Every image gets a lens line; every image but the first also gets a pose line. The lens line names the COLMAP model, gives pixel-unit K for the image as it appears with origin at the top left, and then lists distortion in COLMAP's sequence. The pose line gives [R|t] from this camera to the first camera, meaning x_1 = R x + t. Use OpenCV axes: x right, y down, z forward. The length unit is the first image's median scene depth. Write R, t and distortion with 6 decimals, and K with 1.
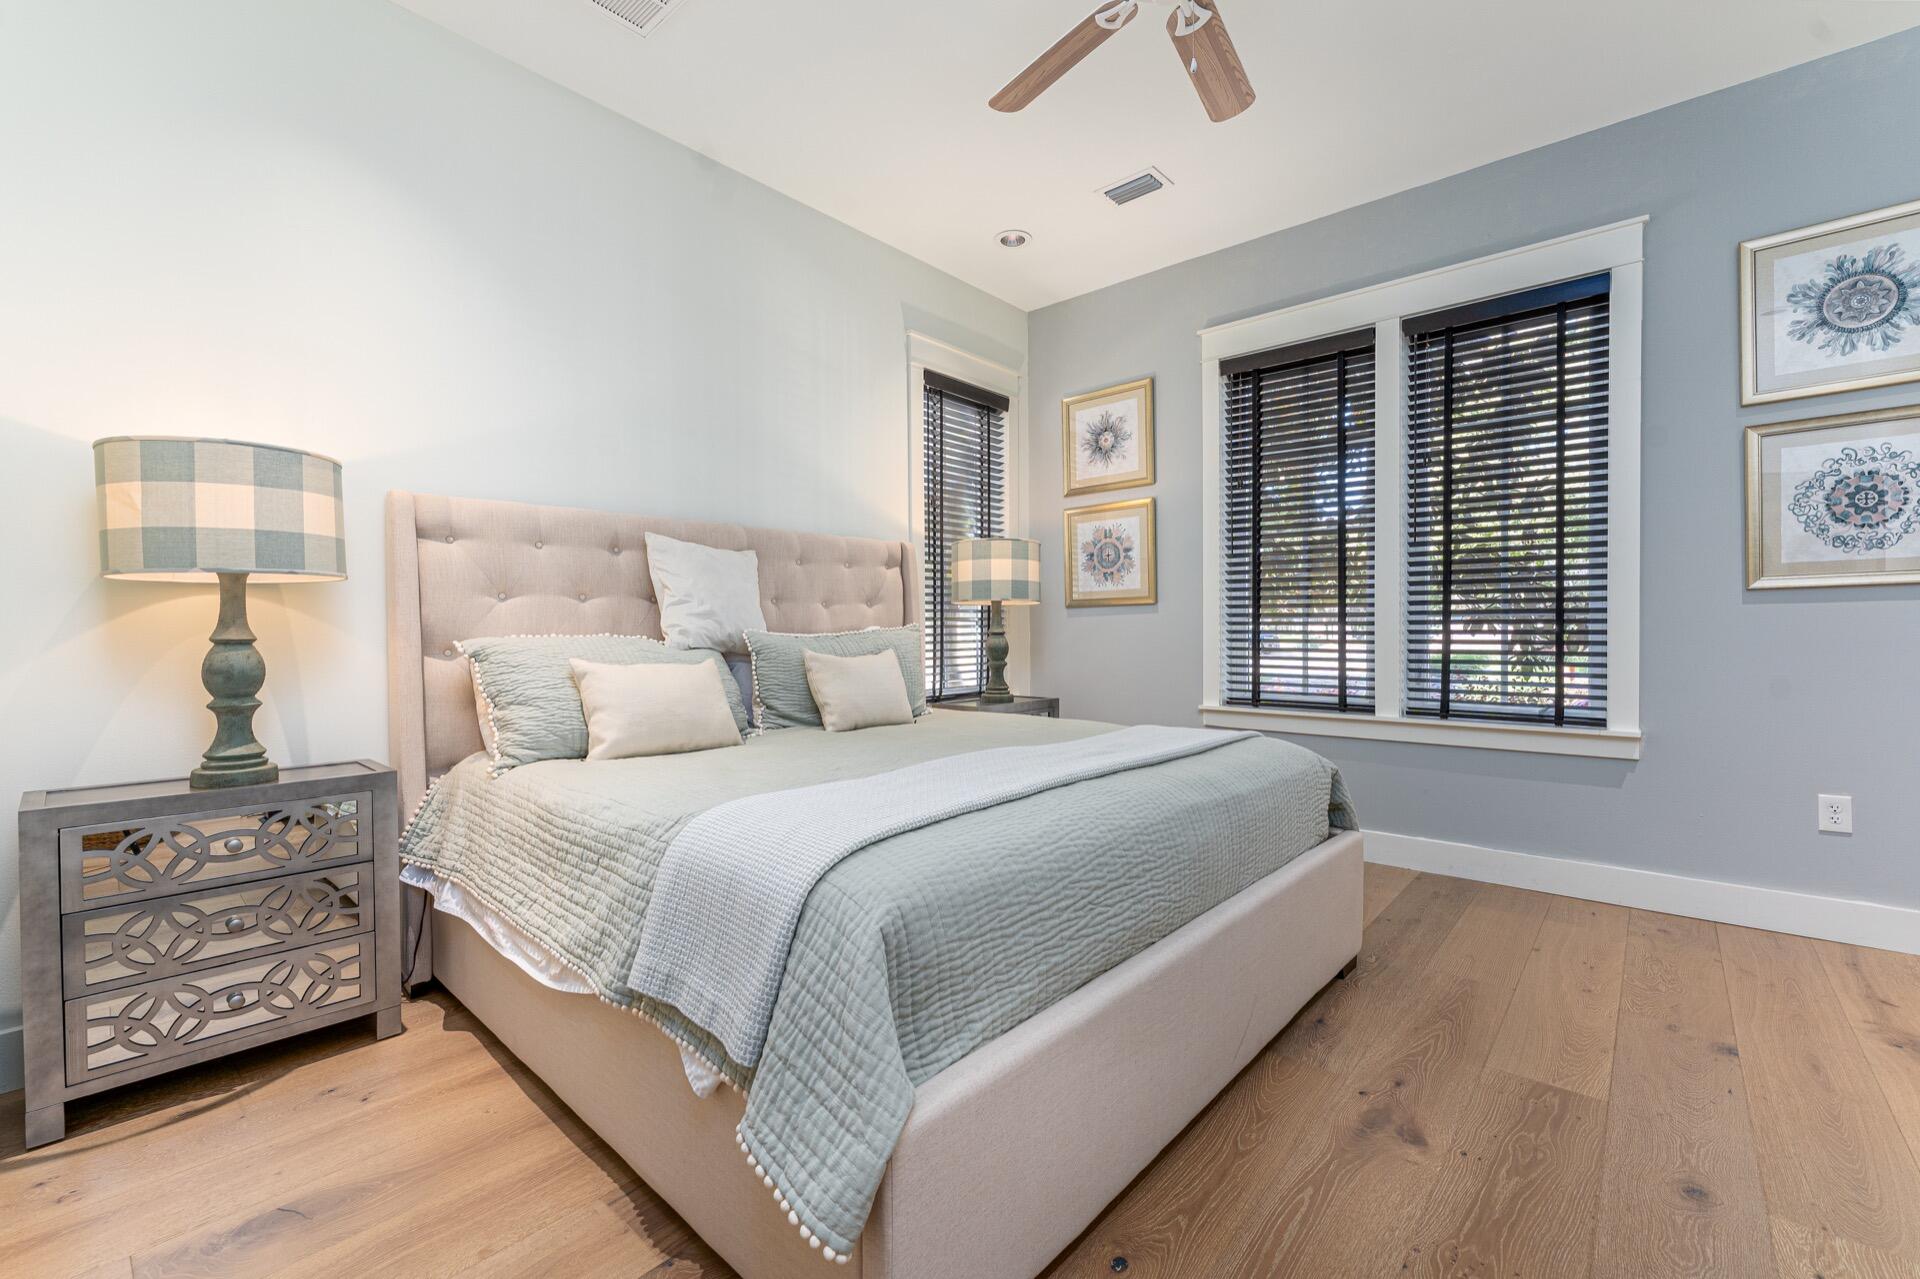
lens RADIAL K [[762.5, 0, 973.6], [0, 762.5, 639.2], [0, 0, 1]] dist [0.001360, 0.000431]
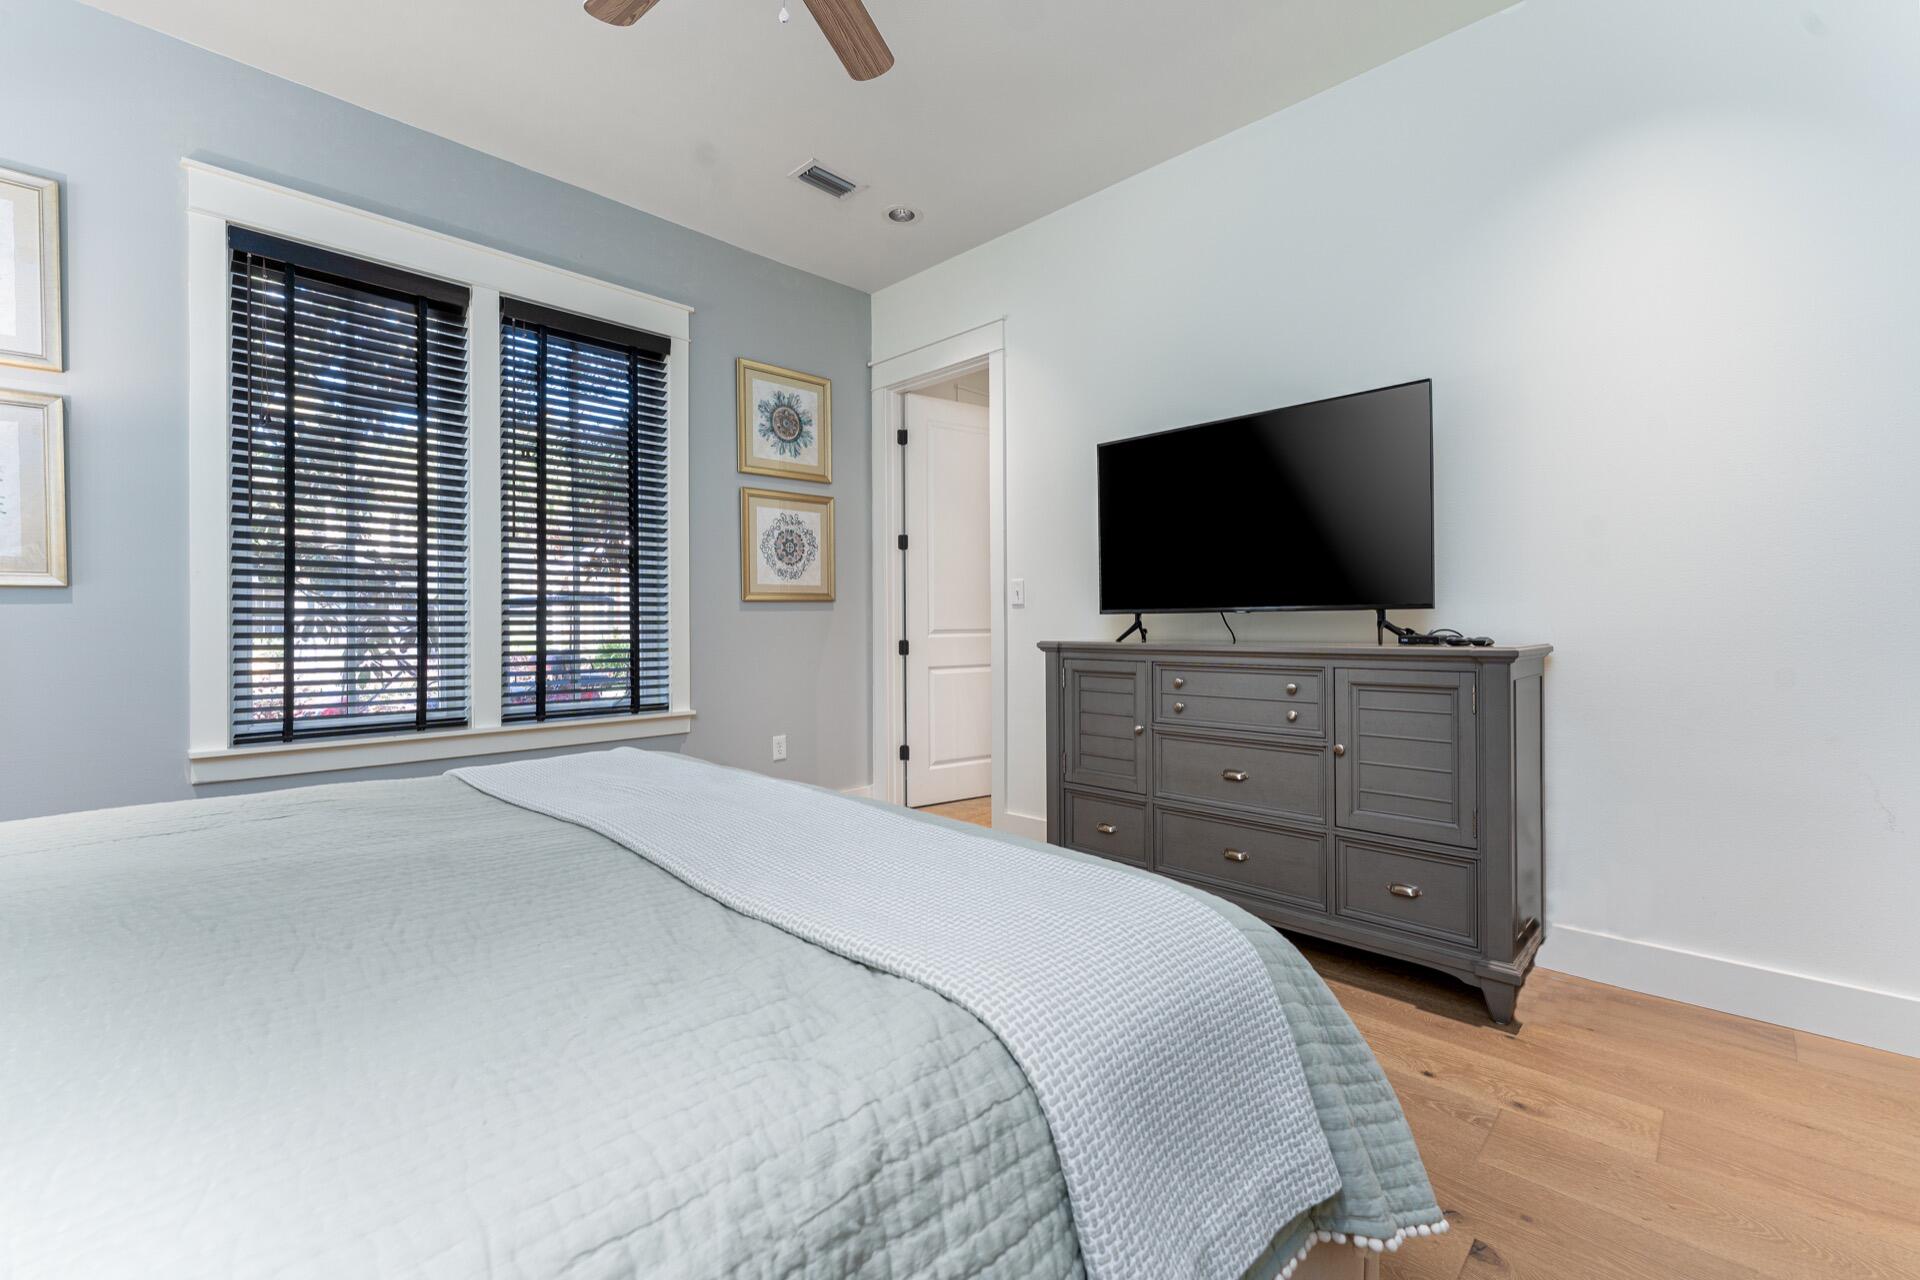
lens RADIAL K [[862.4, 0, 971.1], [0, 862.4, 626.1], [0, 0, 1]] dist [0.000282, -0.000439]
pose [[0.061578, 0.003000, 0.998098, -0.586360], [0.018696, 0.999817, -0.004159, -0.003973], [-0.997927, 0.018916, 0.061510, 0.492594]]
